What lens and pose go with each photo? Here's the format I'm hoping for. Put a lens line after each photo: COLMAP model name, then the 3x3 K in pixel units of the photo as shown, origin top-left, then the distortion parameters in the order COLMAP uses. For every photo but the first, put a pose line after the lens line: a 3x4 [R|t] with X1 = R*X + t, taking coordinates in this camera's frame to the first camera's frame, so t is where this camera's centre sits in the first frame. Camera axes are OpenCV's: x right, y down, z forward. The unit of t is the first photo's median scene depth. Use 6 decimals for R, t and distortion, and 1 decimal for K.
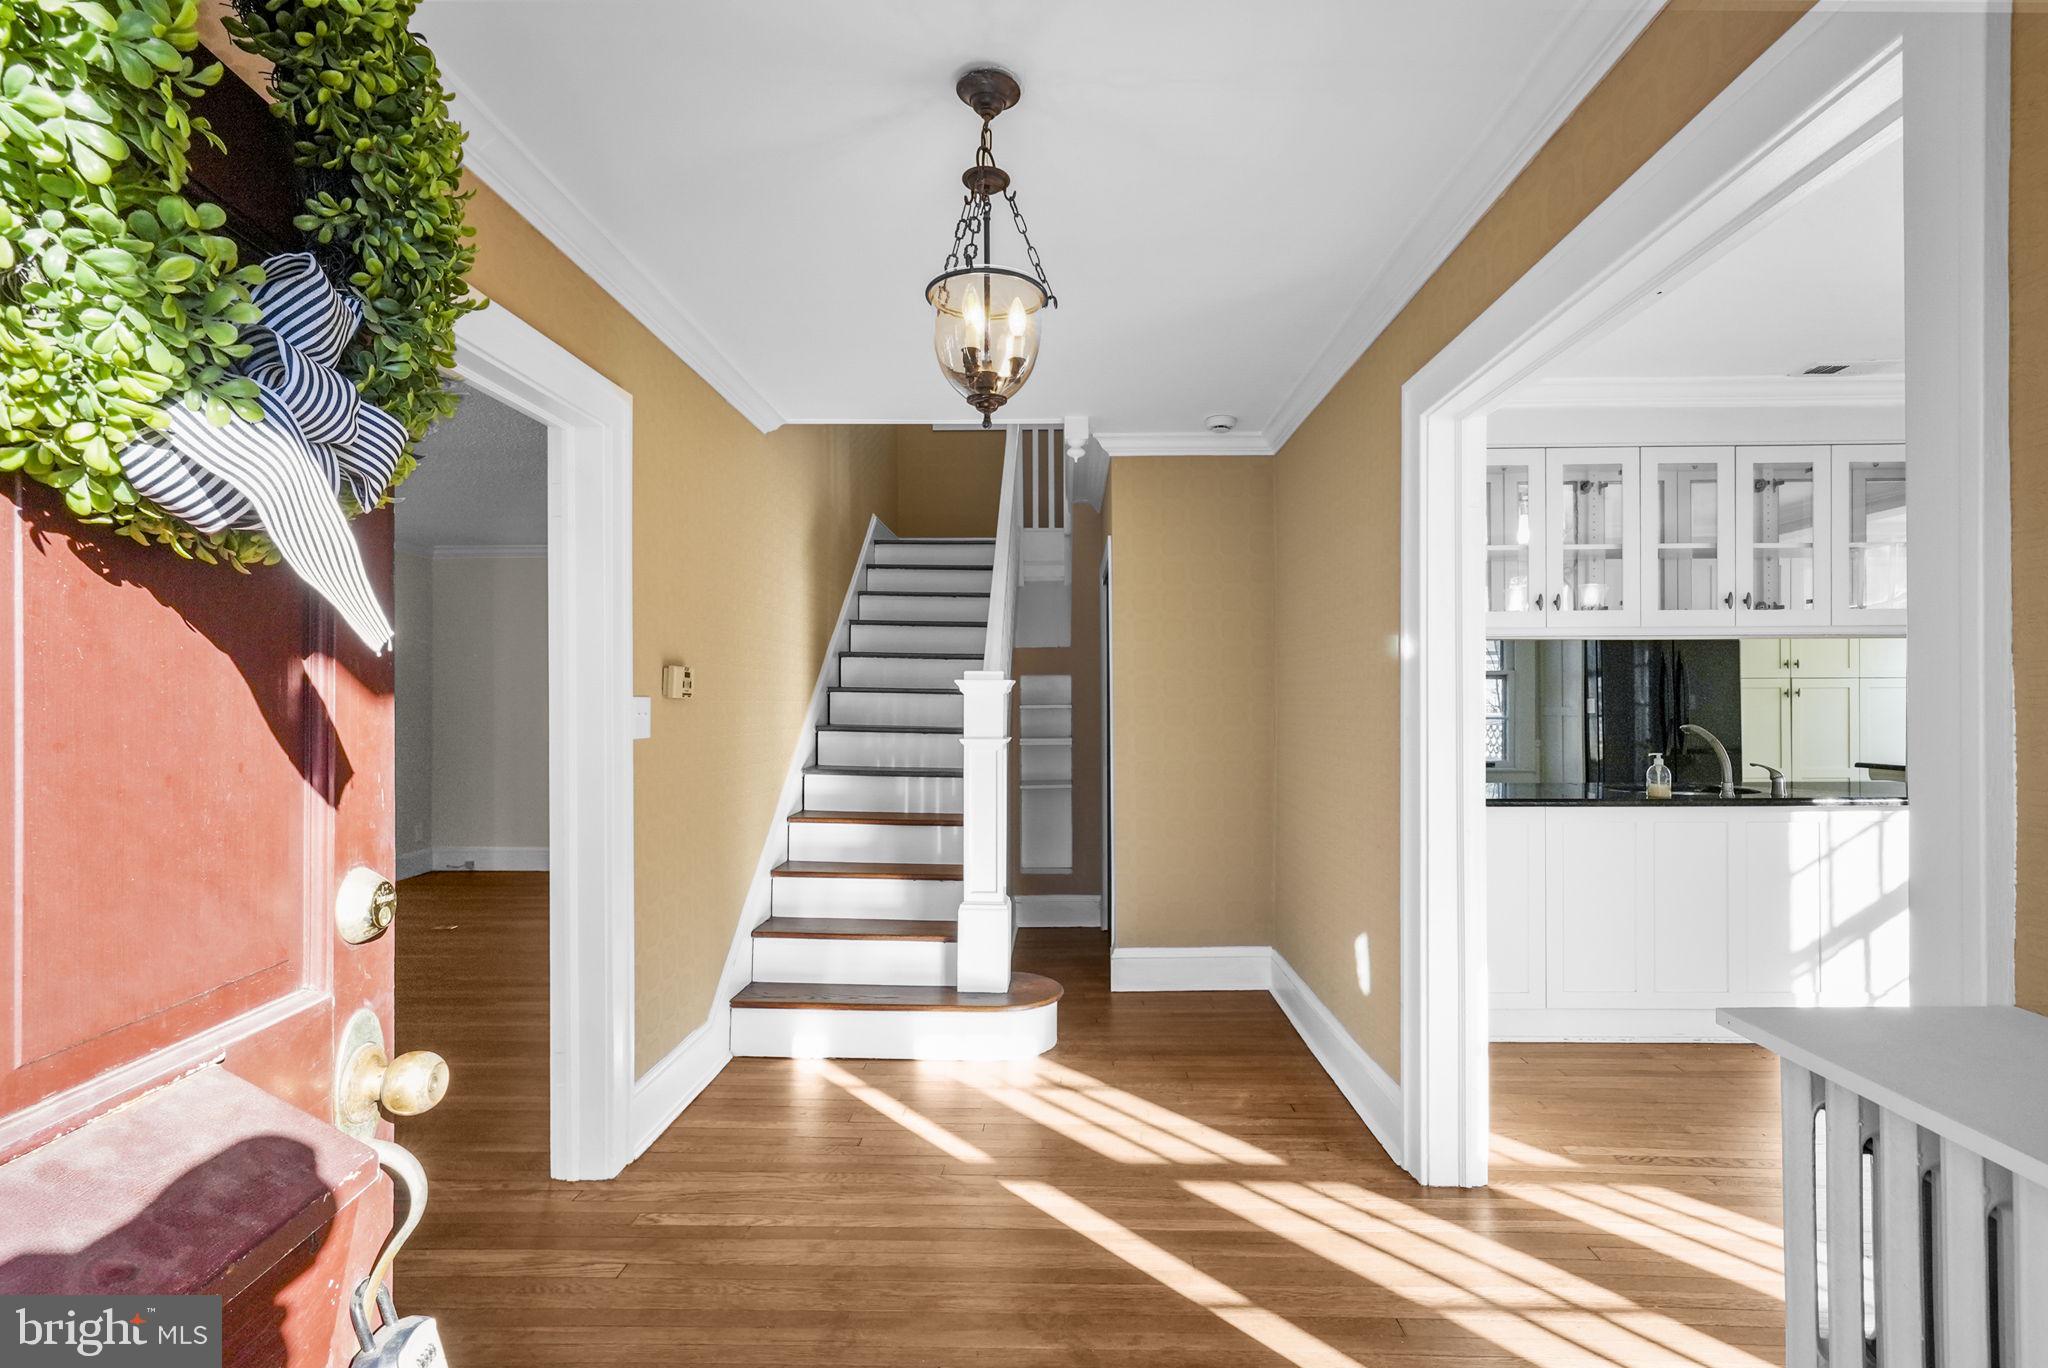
lens RADIAL K [[993.8, 0, 1021.2], [0, 993.8, 684.4], [0, 0, 1]] dist [0.003739, 0.000311]
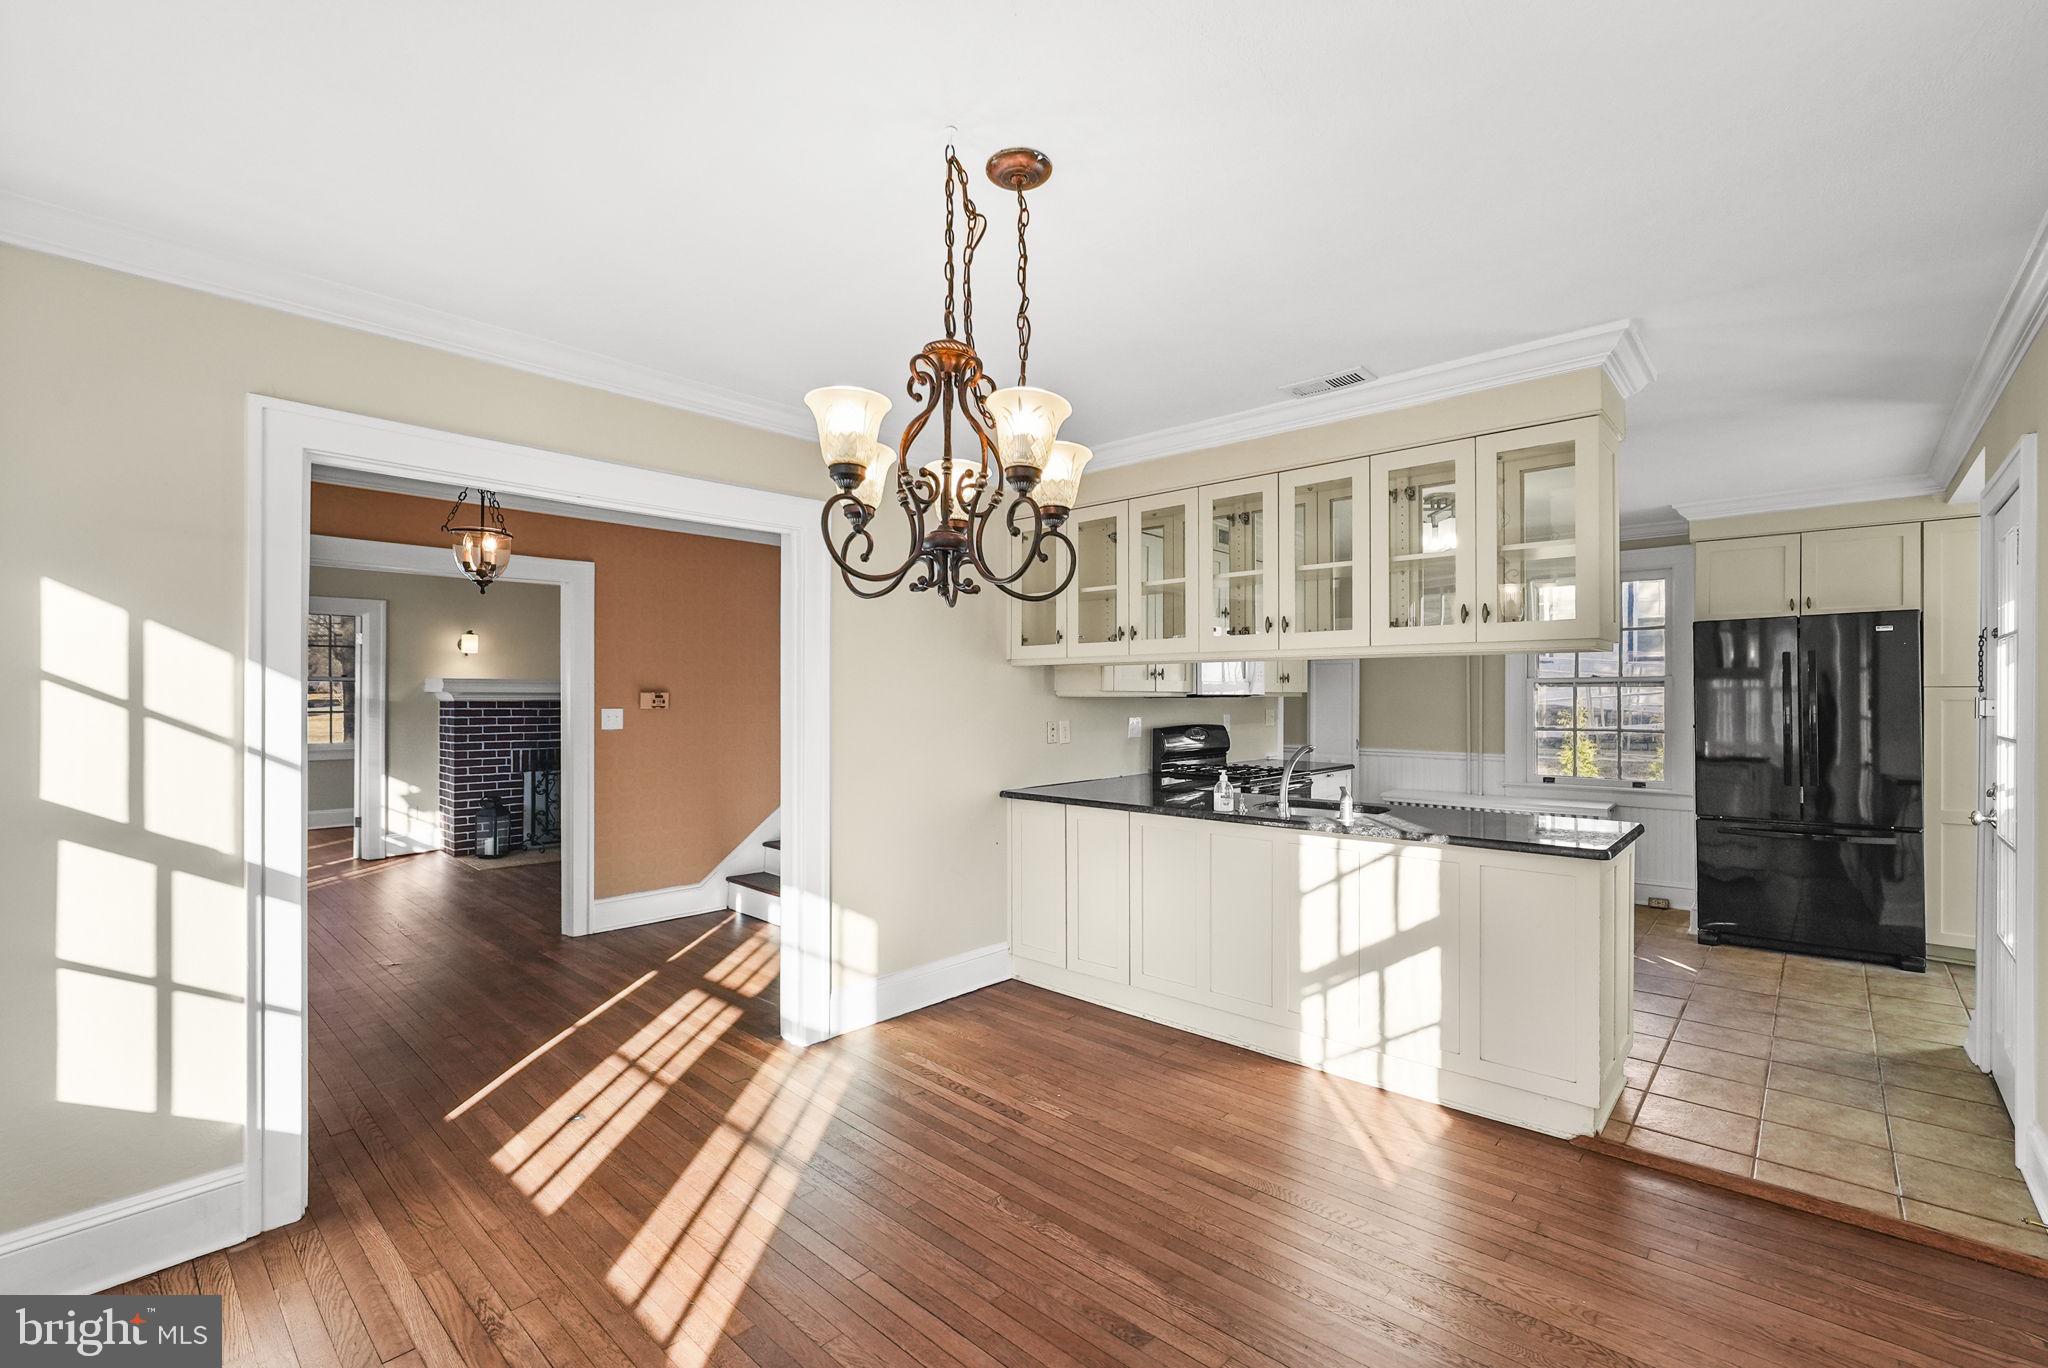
lens RADIAL K [[877.9, 0, 1034.5], [0, 877.9, 699.4], [0, 0, 1]] dist [-0.008323, -0.000079]
pose [[0.764204, -0.002013, -0.644971, 1.109444], [0.011200, 0.999886, 0.010150, -0.018476], [0.644877, -0.014980, 0.764140, 0.148619]]
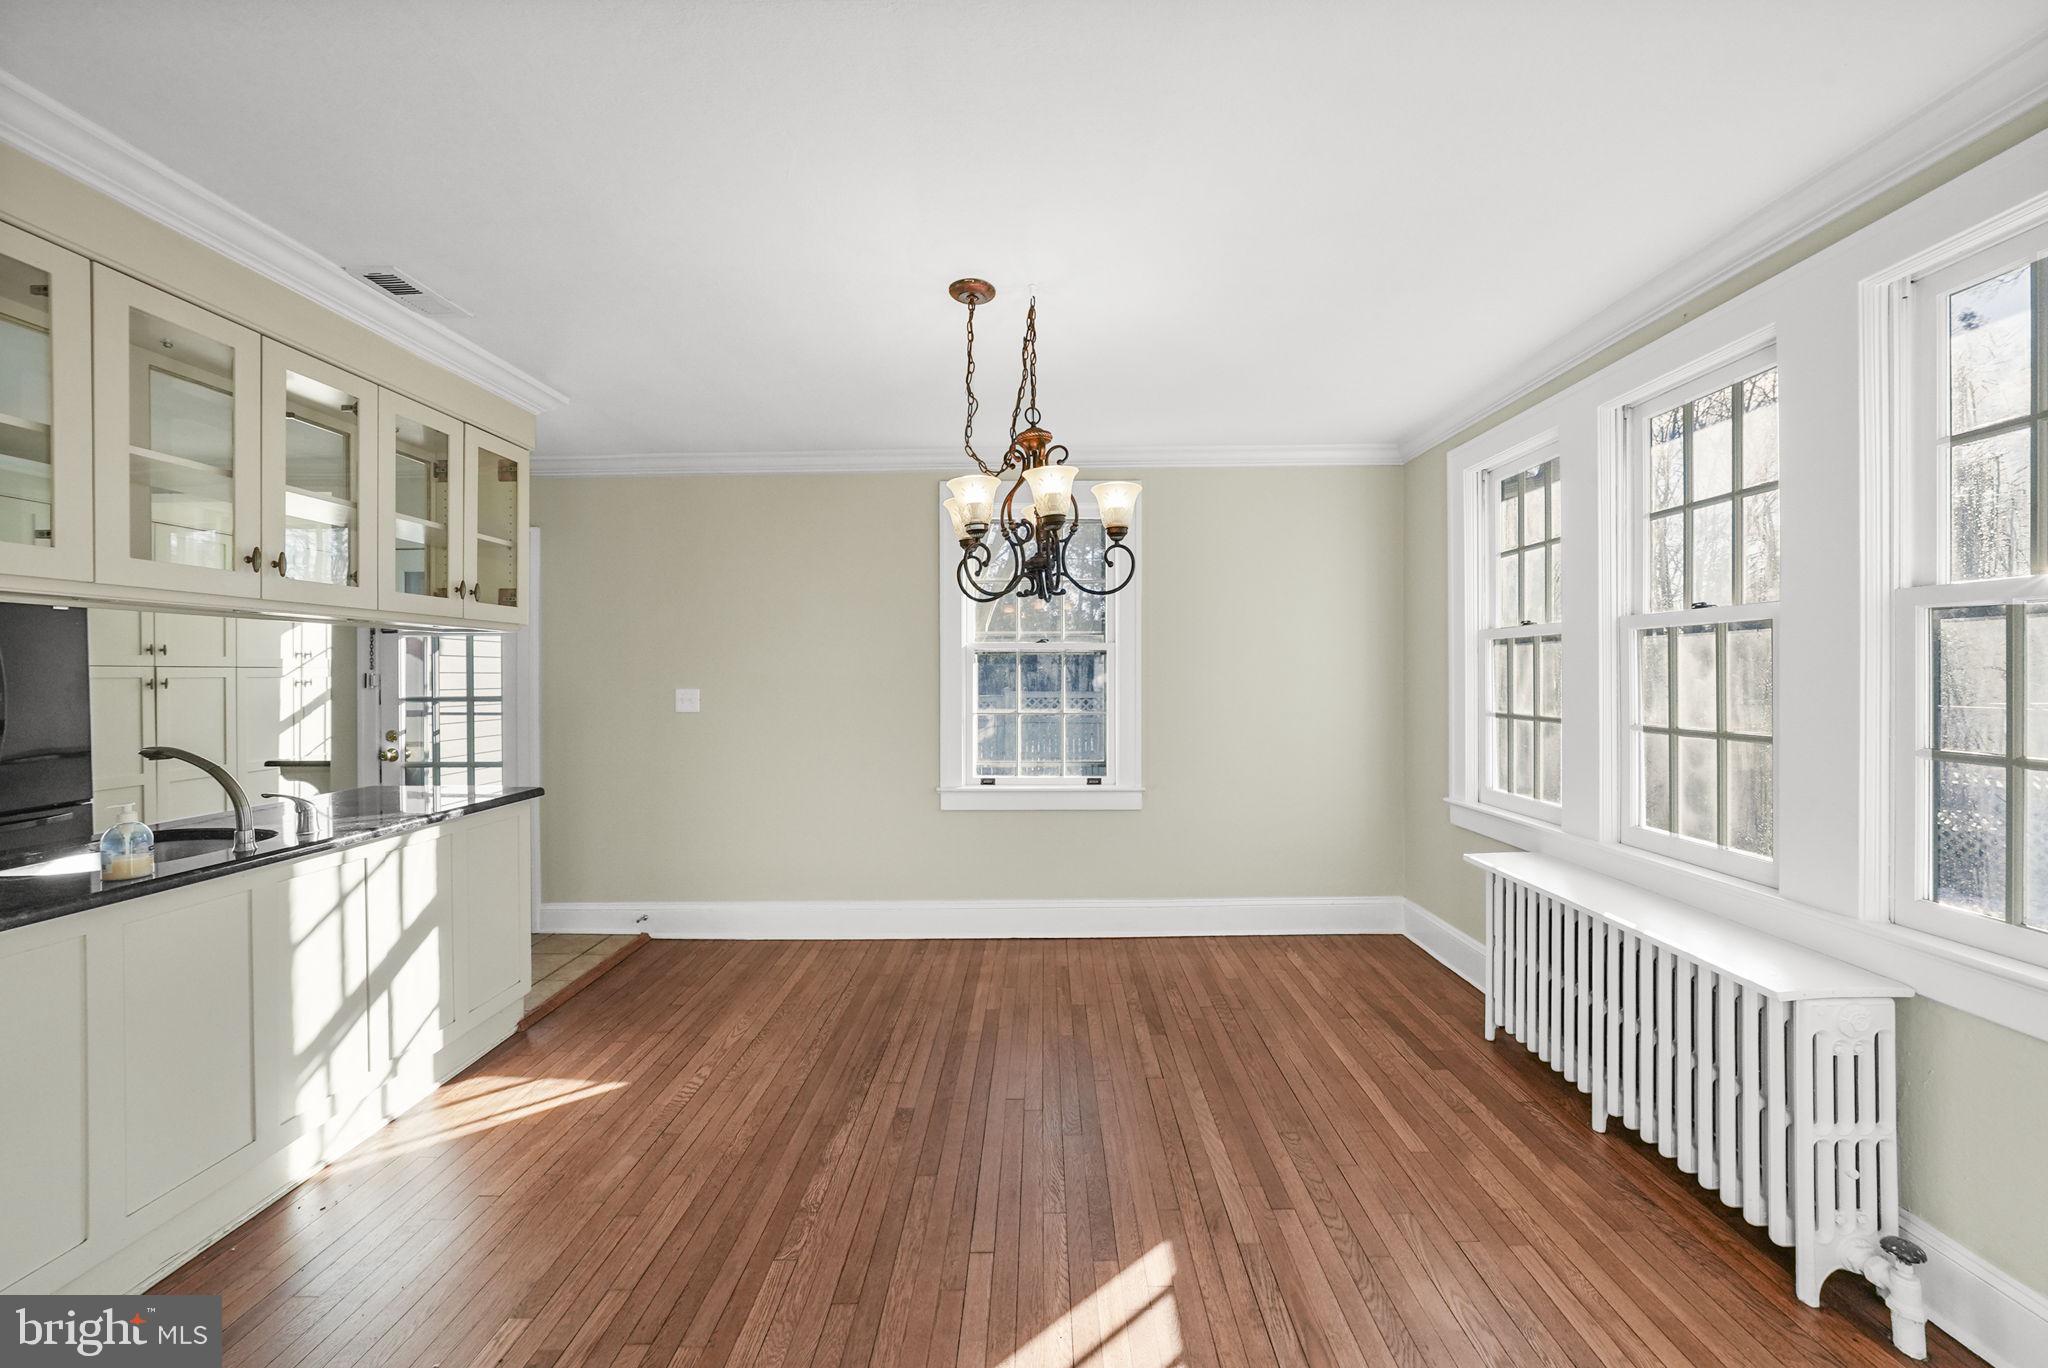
lens RADIAL K [[767.1, 0, 1028.1], [0, 767.1, 675.1], [0, 0, 1]] dist [-0.010166, 0.000106]
pose [[-0.013313, -0.006703, 0.999889, 0.207244], [-0.005052, 0.999965, 0.006636, -0.012376], [-0.999899, -0.004963, -0.013347, 0.469997]]
